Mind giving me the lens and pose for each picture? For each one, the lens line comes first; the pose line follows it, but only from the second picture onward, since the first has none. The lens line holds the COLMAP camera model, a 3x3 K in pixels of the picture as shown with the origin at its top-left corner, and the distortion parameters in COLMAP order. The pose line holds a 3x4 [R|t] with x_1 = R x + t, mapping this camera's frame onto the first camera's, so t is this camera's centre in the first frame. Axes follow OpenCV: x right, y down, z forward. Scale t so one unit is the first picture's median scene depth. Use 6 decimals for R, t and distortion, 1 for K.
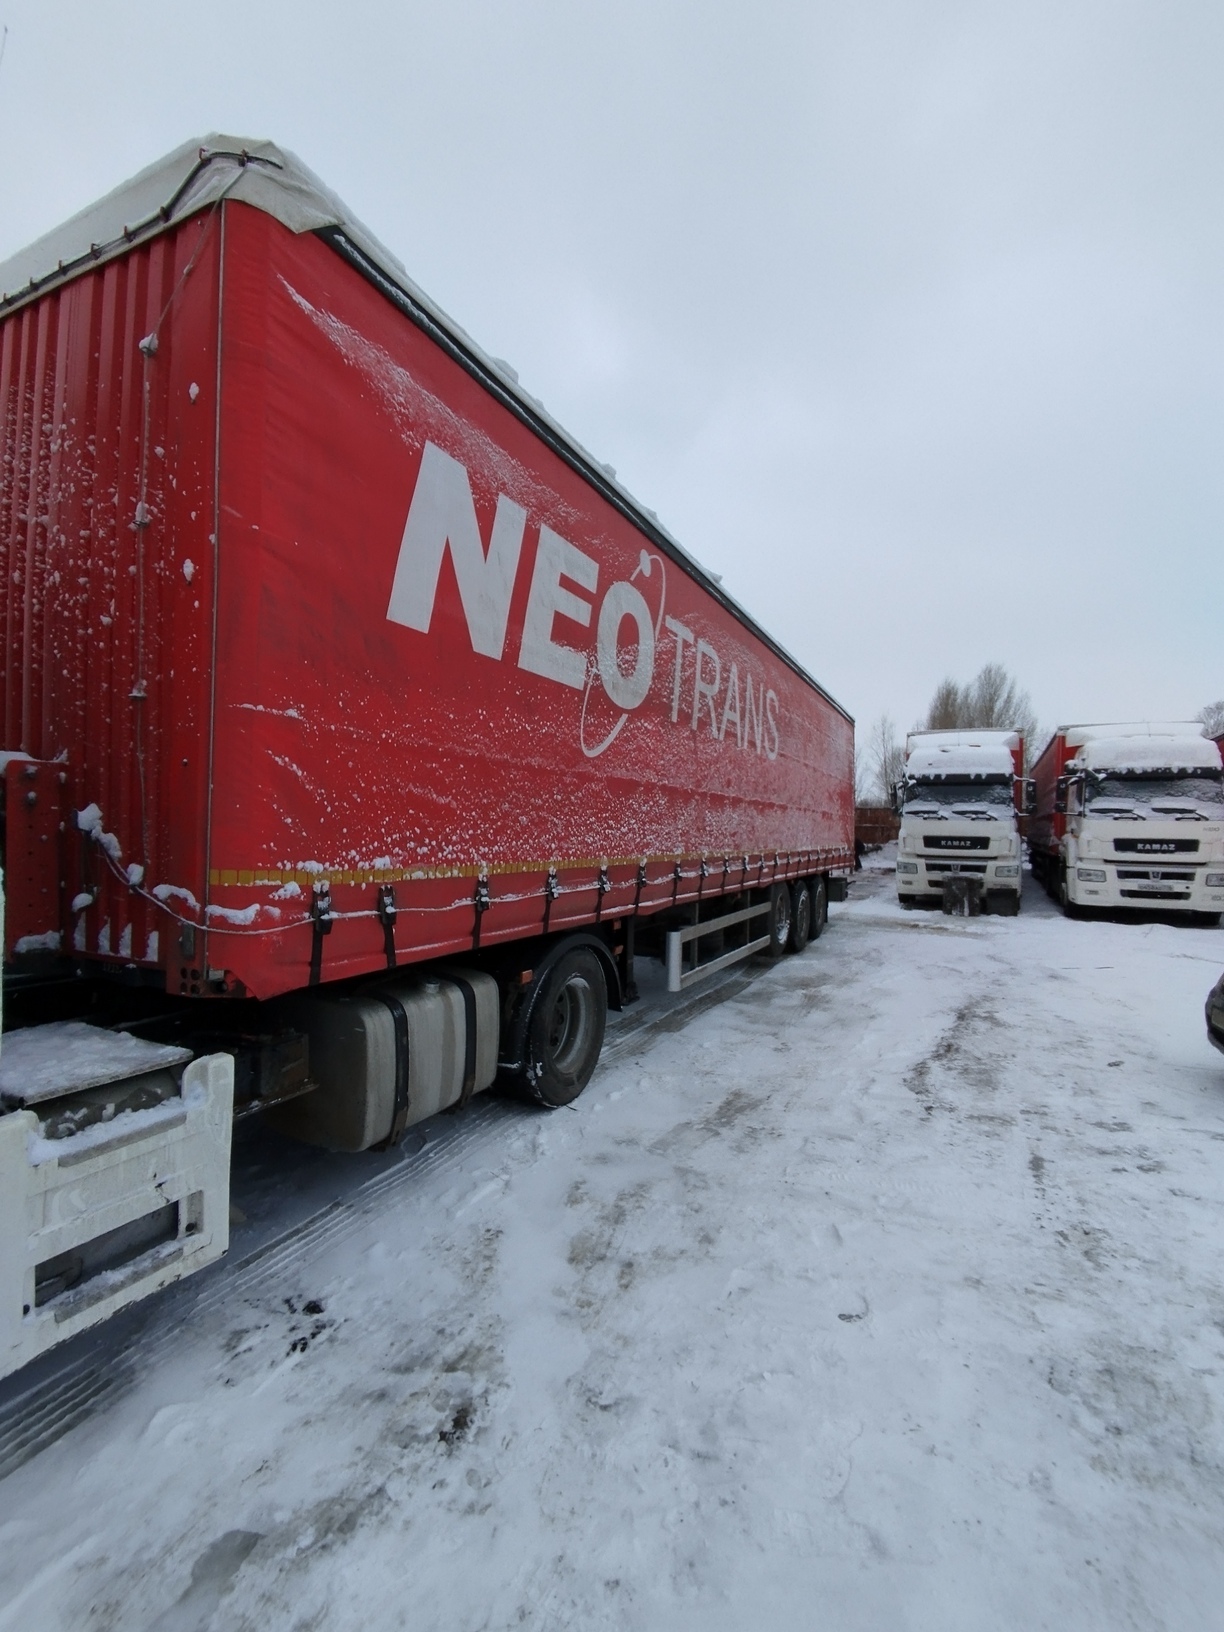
lens RADIAL K [[759.3, 0, 616.5], [0, 759.3, 821.8], [0, 0, 1]] dist [-0.005328, -0.000413]
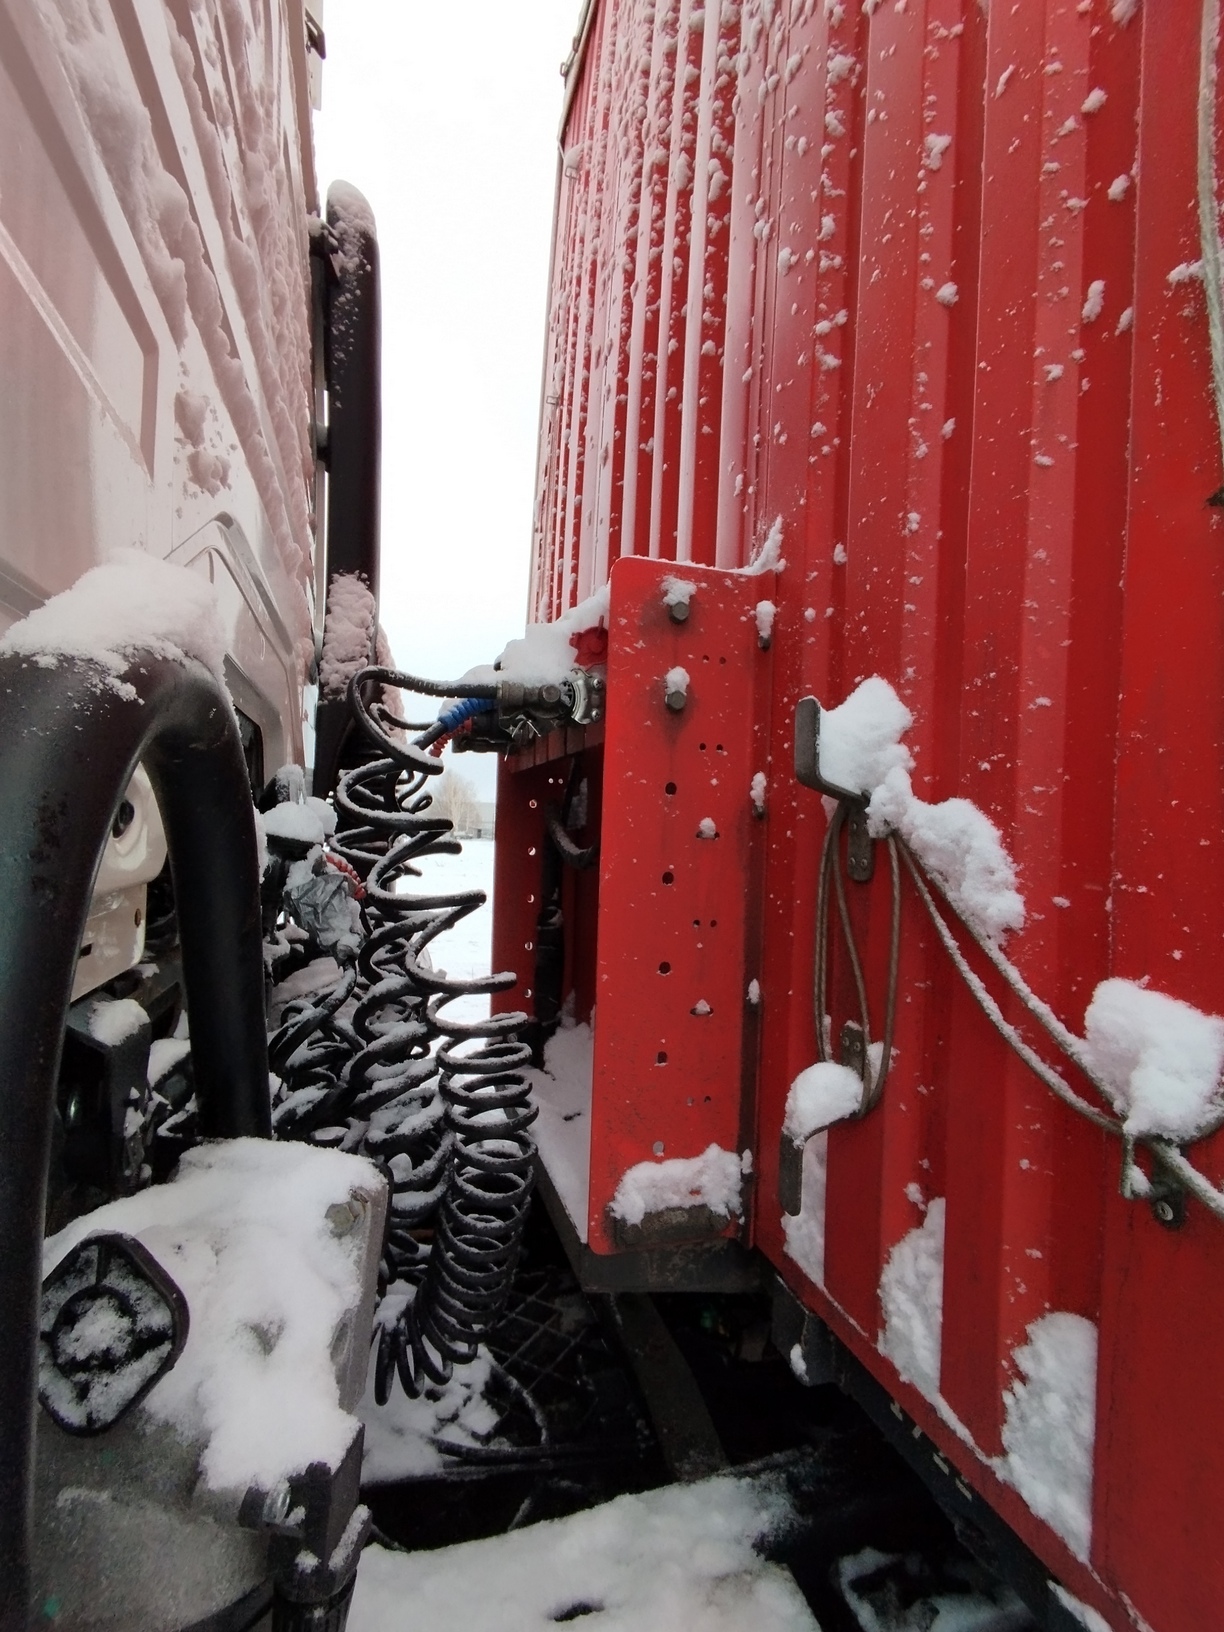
lens RADIAL K [[759.3, 0, 611.9], [0, 759.3, 821.0], [0, 0, 1]] dist [-0.005328, -0.000413]
pose [[0.682271, 0.003381, -0.731092, -0.576802], [-0.034615, 0.999017, -0.027683, 0.028716], [0.730280, 0.044194, 0.681717, 0.786360]]
